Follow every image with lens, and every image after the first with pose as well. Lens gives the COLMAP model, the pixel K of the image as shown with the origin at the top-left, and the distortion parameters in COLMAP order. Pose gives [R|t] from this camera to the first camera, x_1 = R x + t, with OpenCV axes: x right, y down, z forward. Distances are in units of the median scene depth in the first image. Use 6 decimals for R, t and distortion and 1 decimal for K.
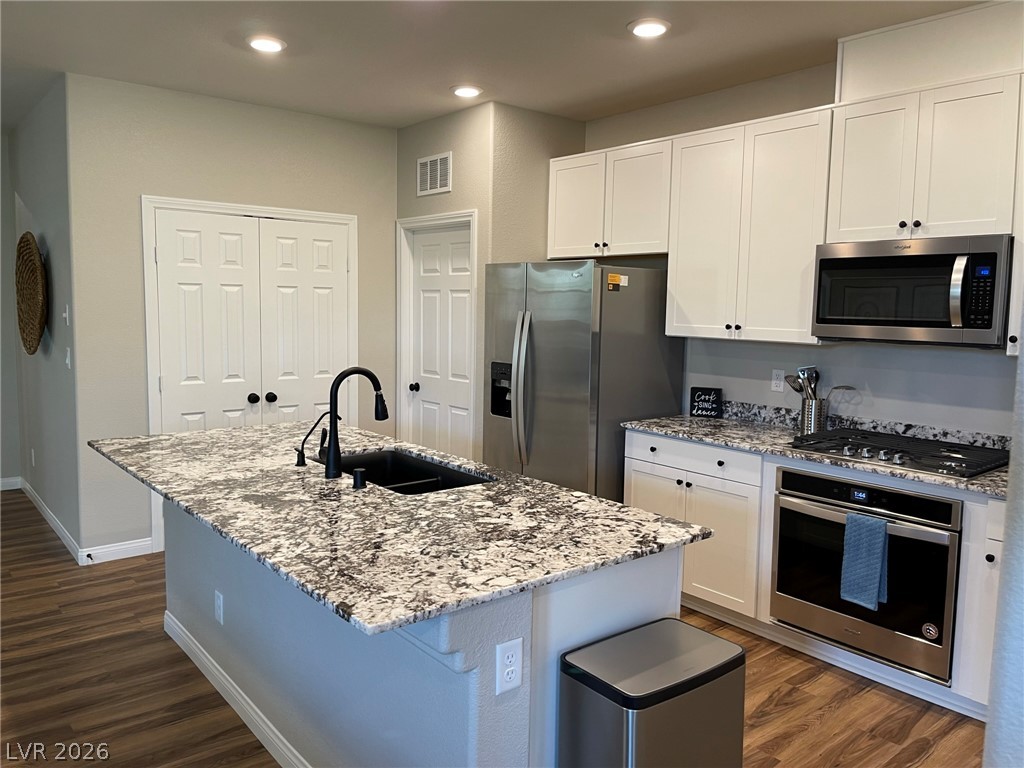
lens RADIAL K [[772.7, 0, 512.9], [0, 772.7, 381.2], [0, 0, 1]] dist [0.052002, -0.070161]
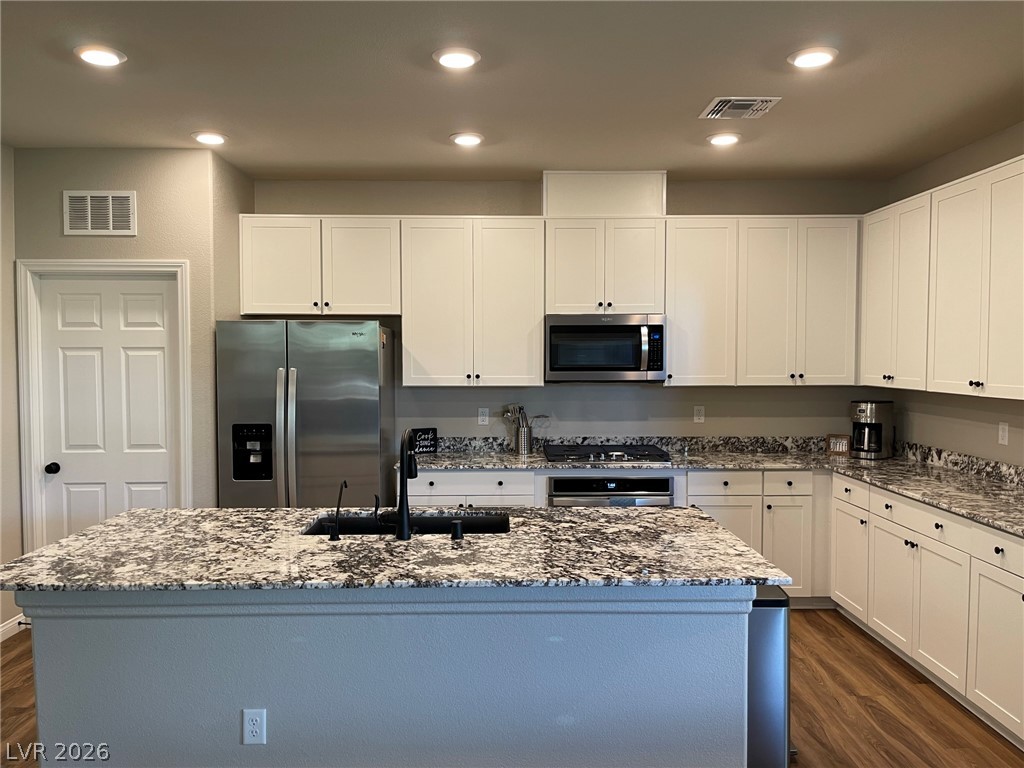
lens RADIAL K [[772.7, 0, 512.1], [0, 772.7, 387.1], [0, 0, 1]] dist [0.052002, -0.070161]
pose [[0.623049, -0.052504, 0.780419, -0.681260], [0.092436, 0.995695, -0.006809, -0.039420], [-0.776702, 0.076381, 0.625220, 0.177558]]
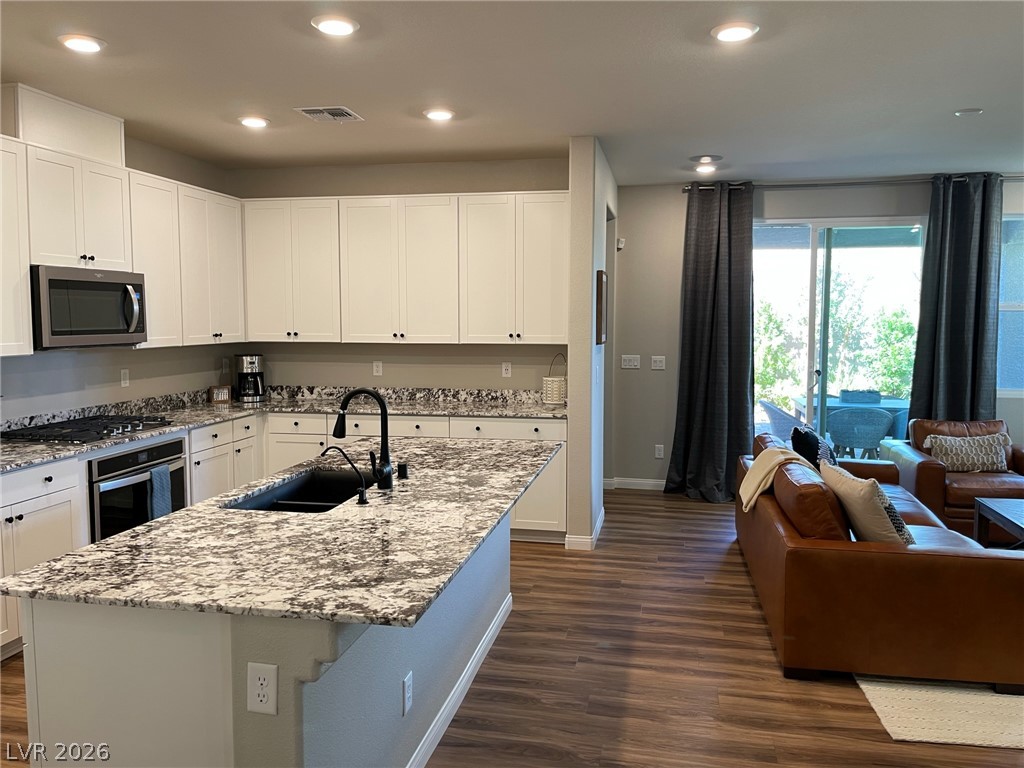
lens RADIAL K [[772.7, 0, 532.0], [0, 772.7, 379.8], [0, 0, 1]] dist [0.052002, -0.070161]
pose [[-0.645267, -0.081228, 0.759627, -0.865429], [0.066809, 0.984522, 0.162027, -0.138078], [-0.761031, 0.155301, -0.629852, 1.110493]]
